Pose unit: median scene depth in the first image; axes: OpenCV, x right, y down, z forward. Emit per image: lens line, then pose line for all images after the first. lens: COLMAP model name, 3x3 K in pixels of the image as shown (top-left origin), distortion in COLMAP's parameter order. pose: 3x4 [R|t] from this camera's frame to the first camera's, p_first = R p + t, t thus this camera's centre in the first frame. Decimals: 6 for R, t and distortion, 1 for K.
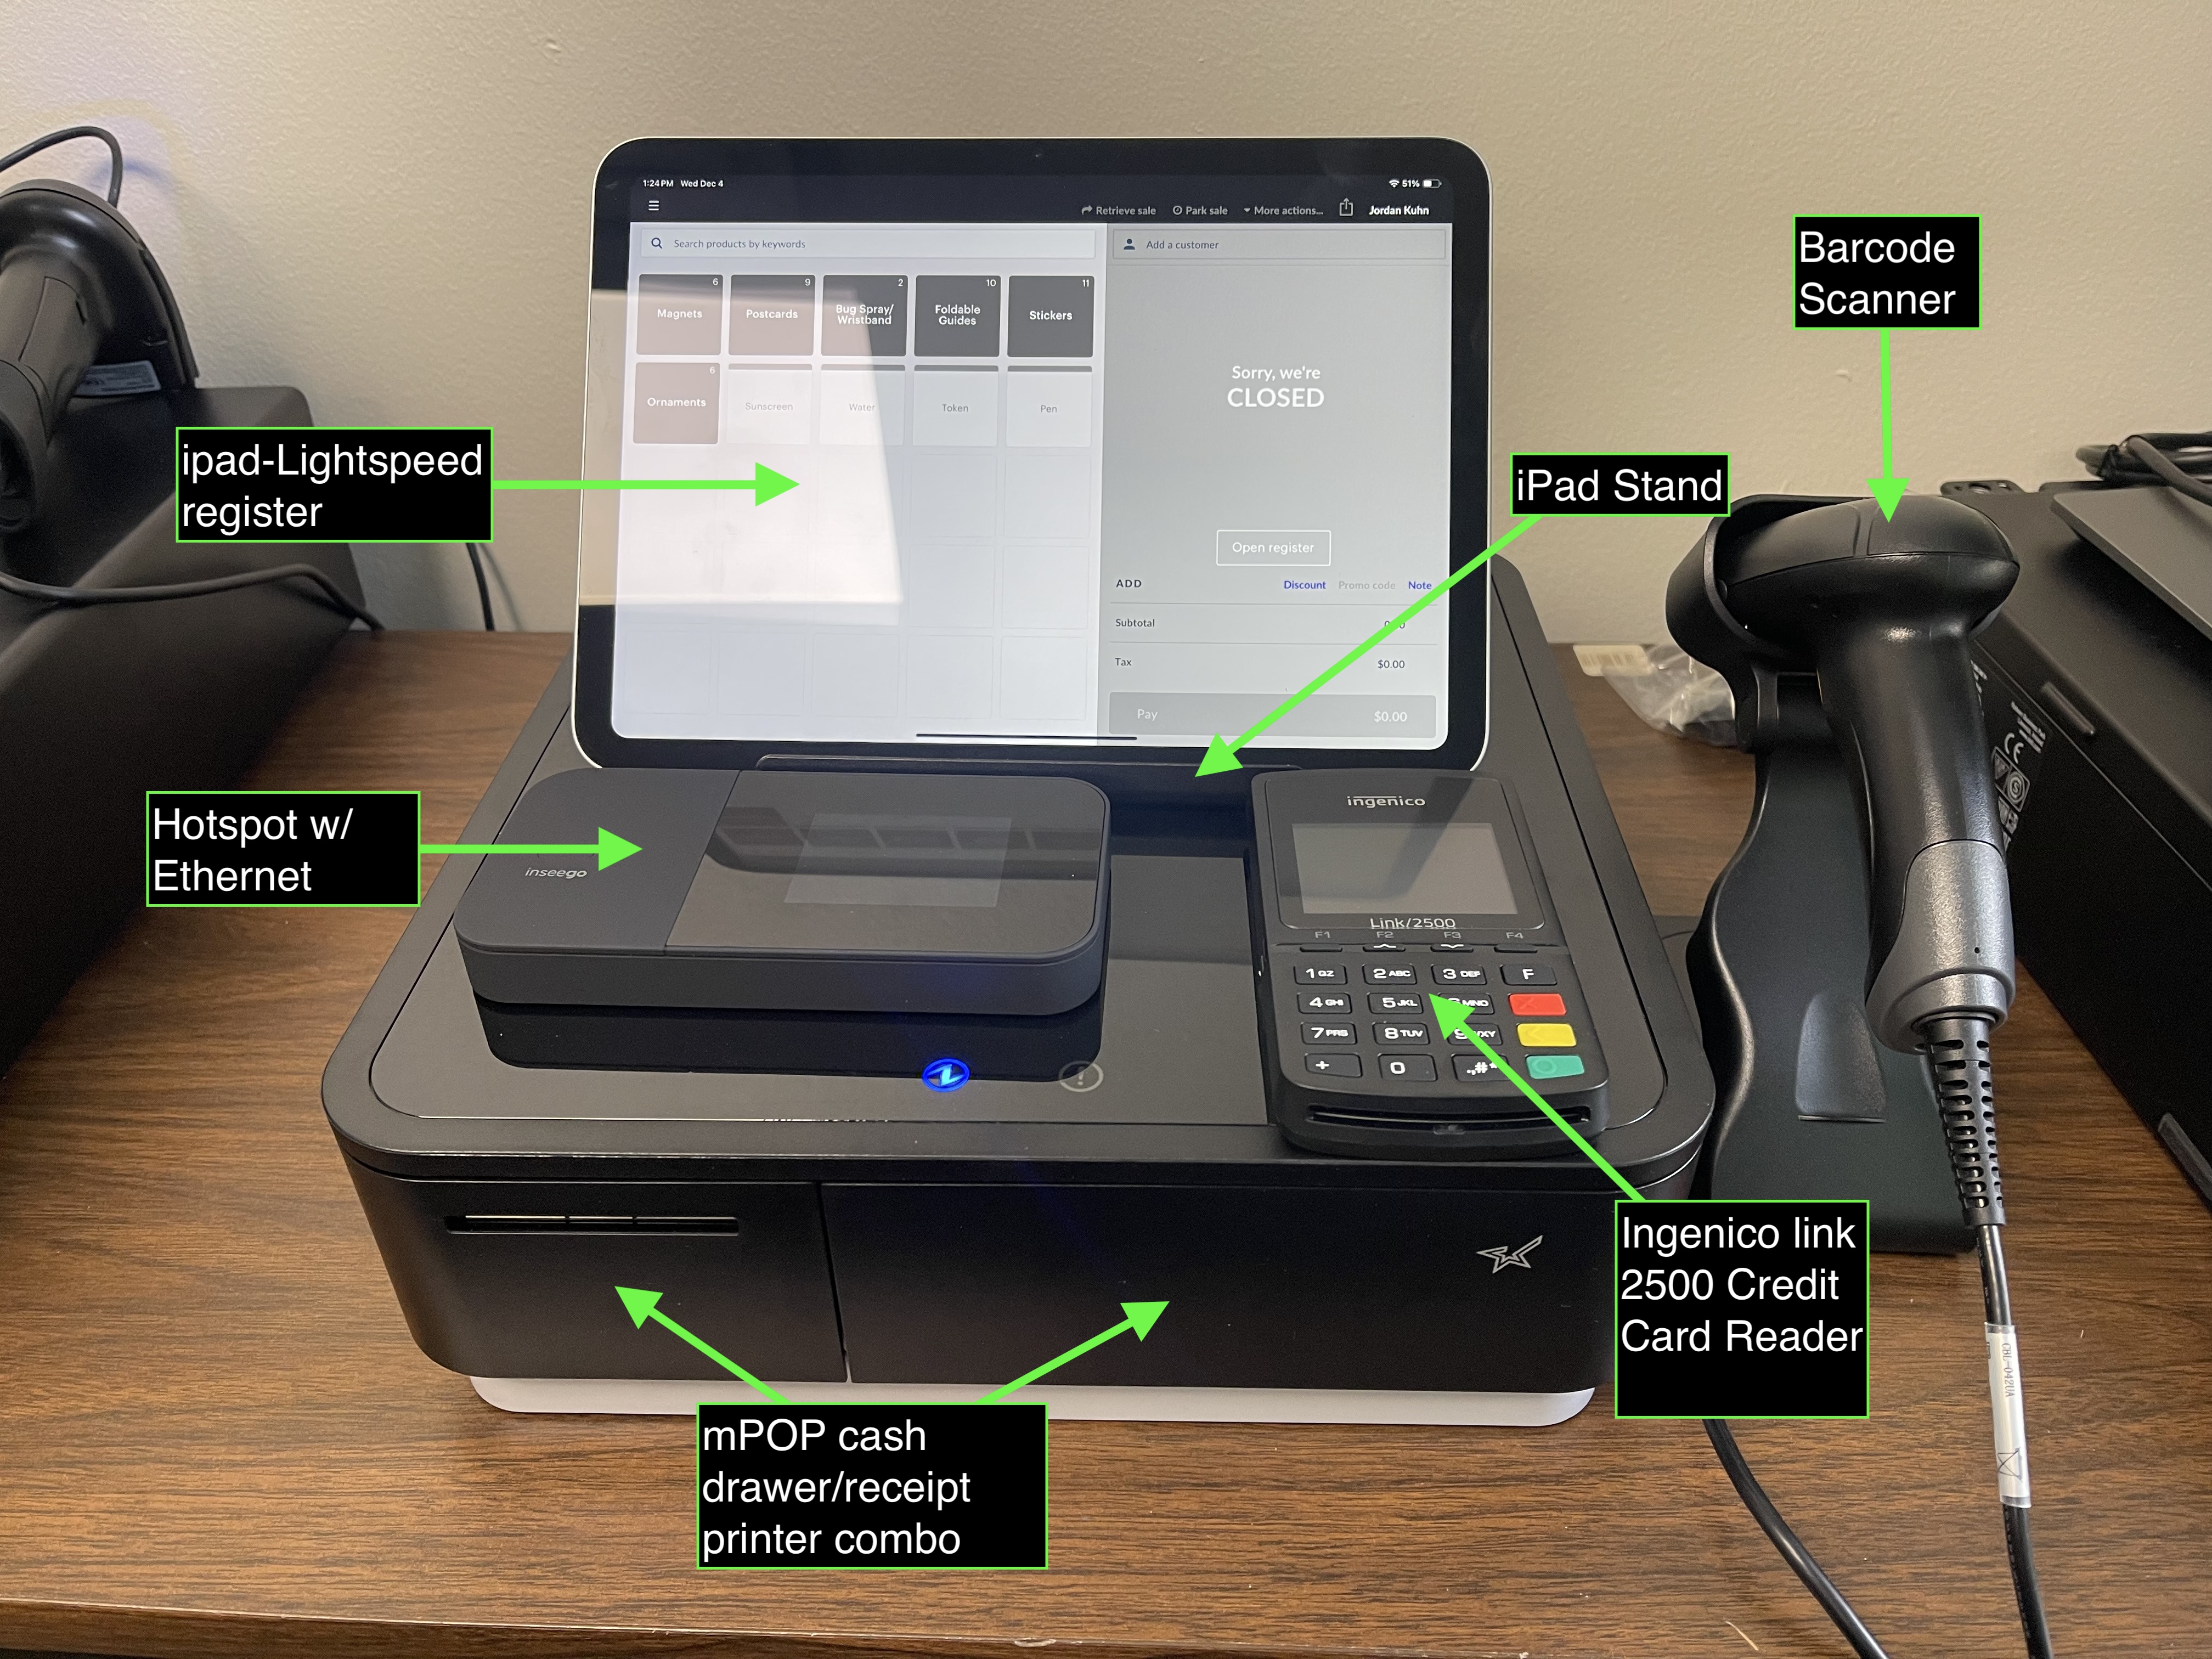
lens RADIAL K [[1613.3, 0, 1119.7], [0, 1613.3, 829.0], [0, 0, 1]] dist [0.041715, -0.072021]
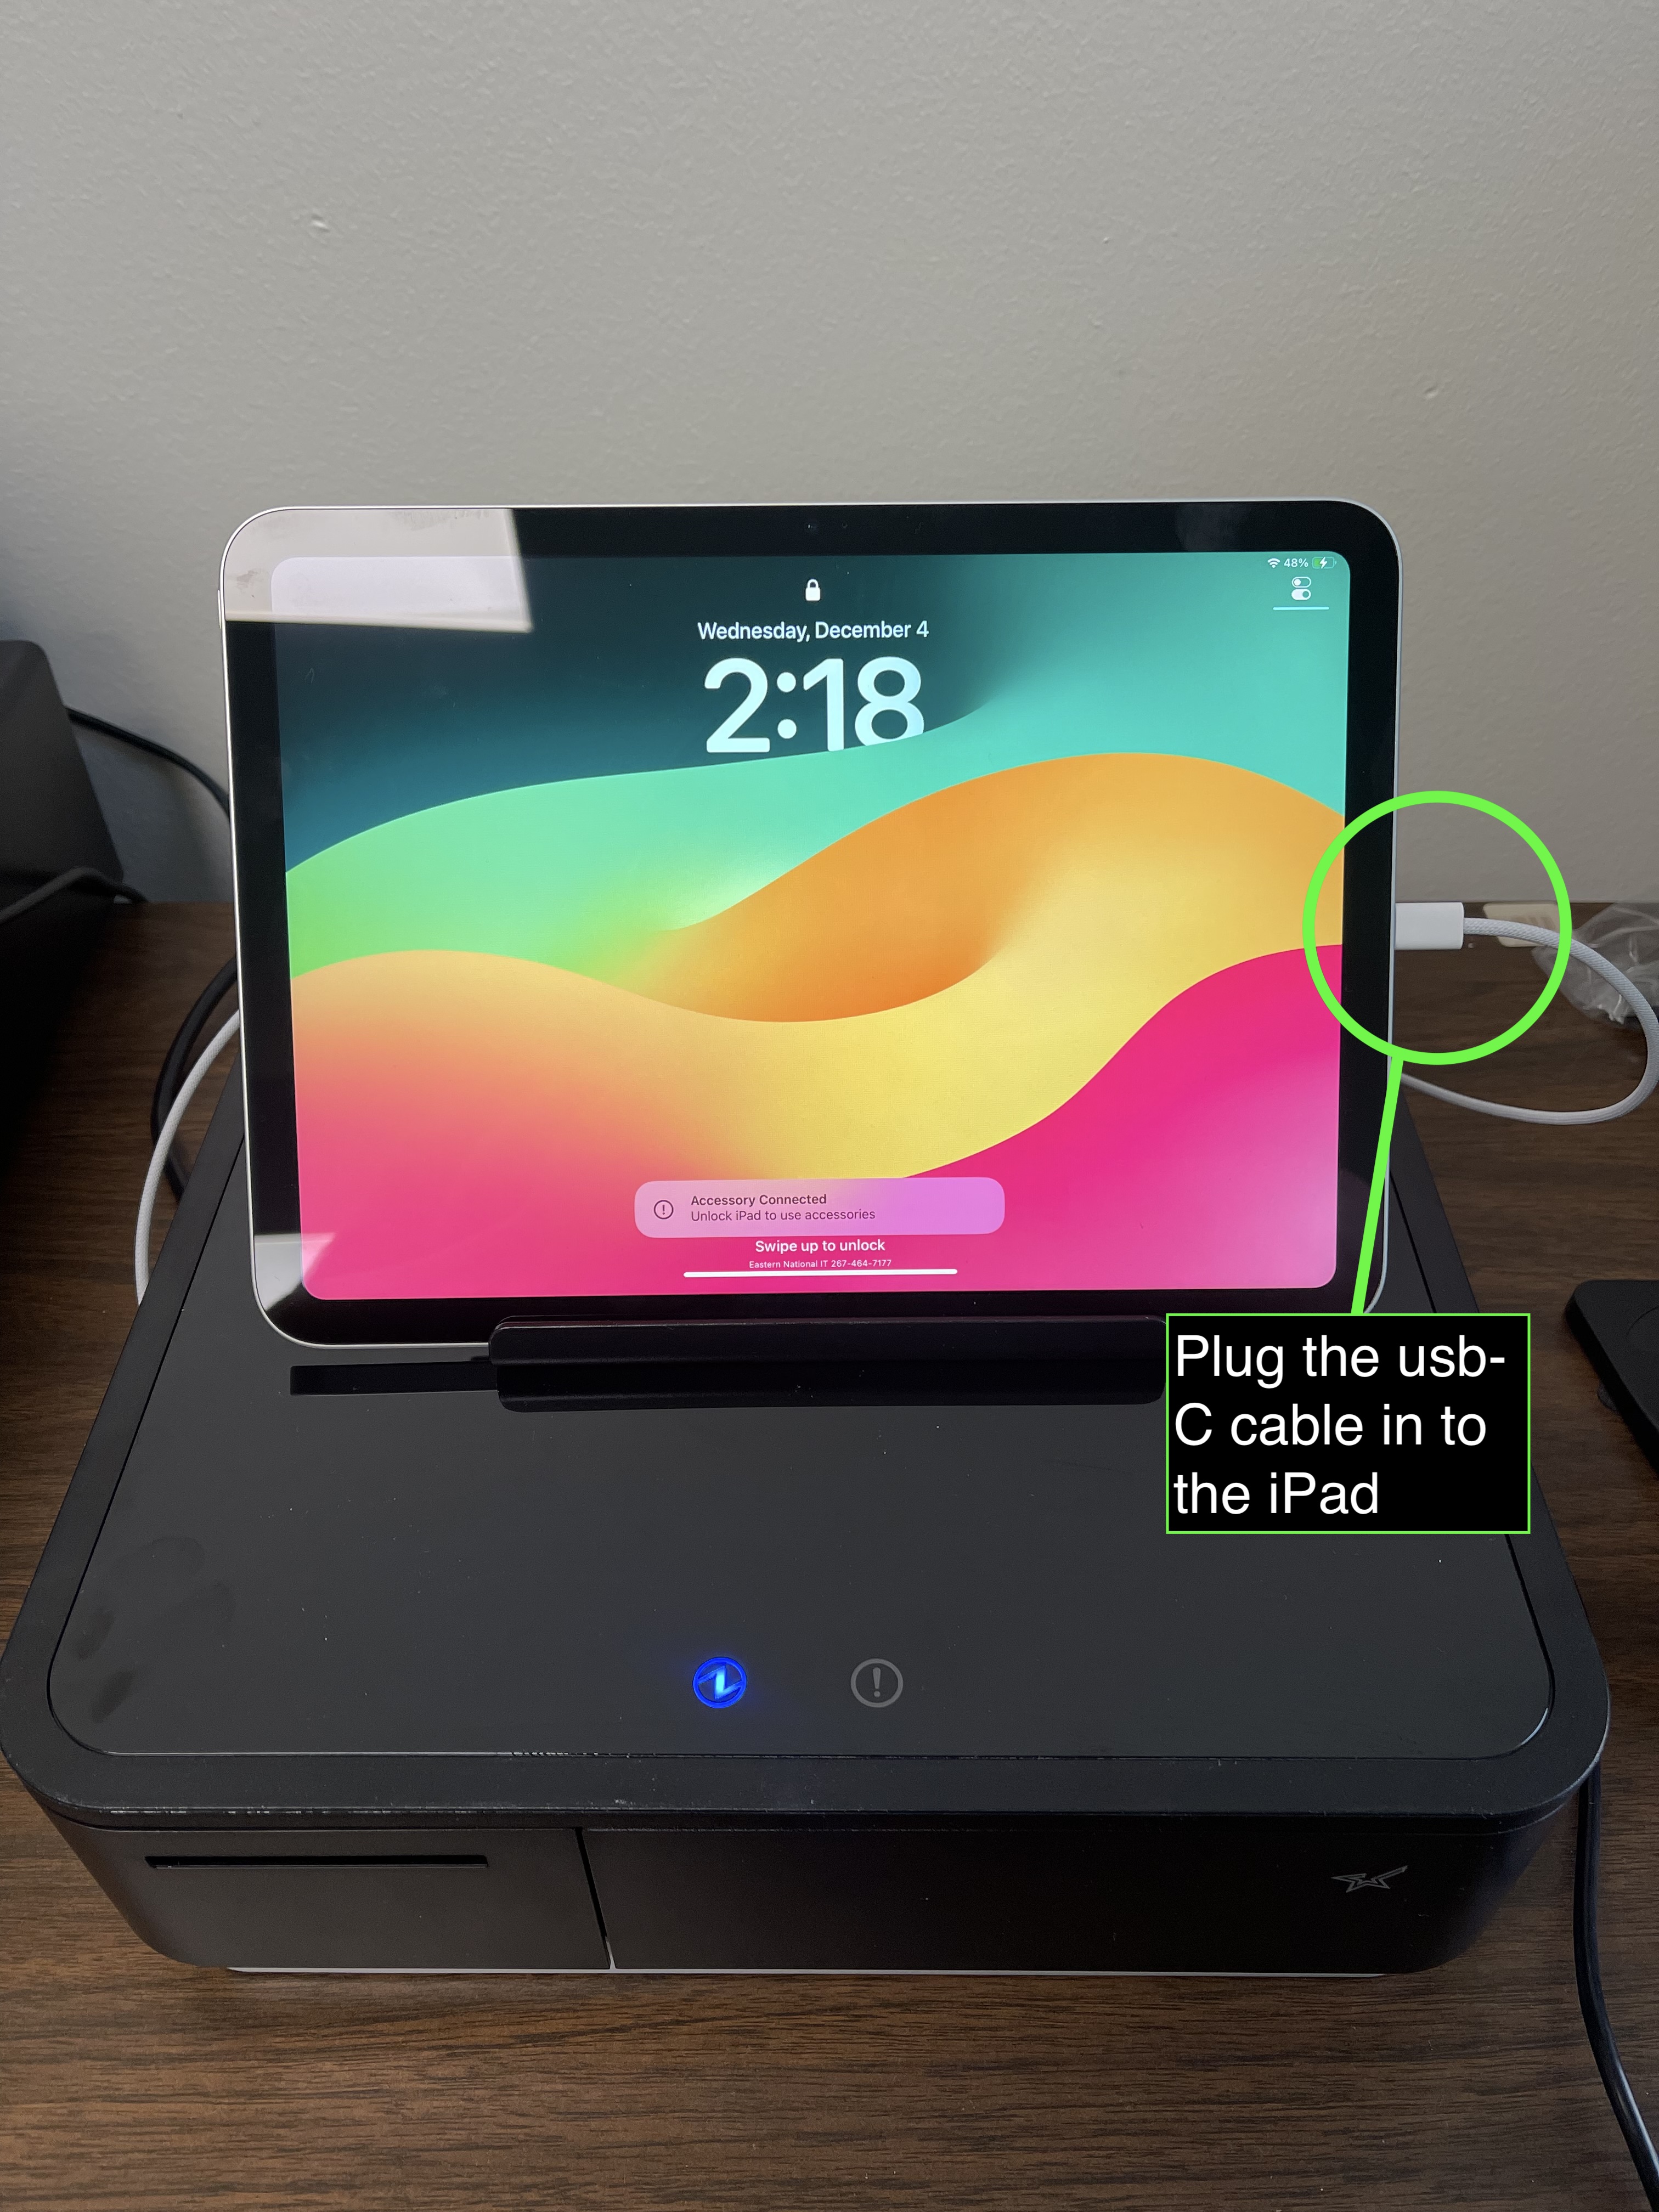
lens RADIAL K [[1613.3, 0, 812.1], [0, 1613.3, 1102.3], [0, 0, 1]] dist [0.041715, -0.072021]
pose [[0.999704, -0.017278, 0.017151, -0.201650], [0.014616, 0.989367, 0.144707, -0.261026], [-0.019469, -0.144414, 0.989326, 0.187010]]
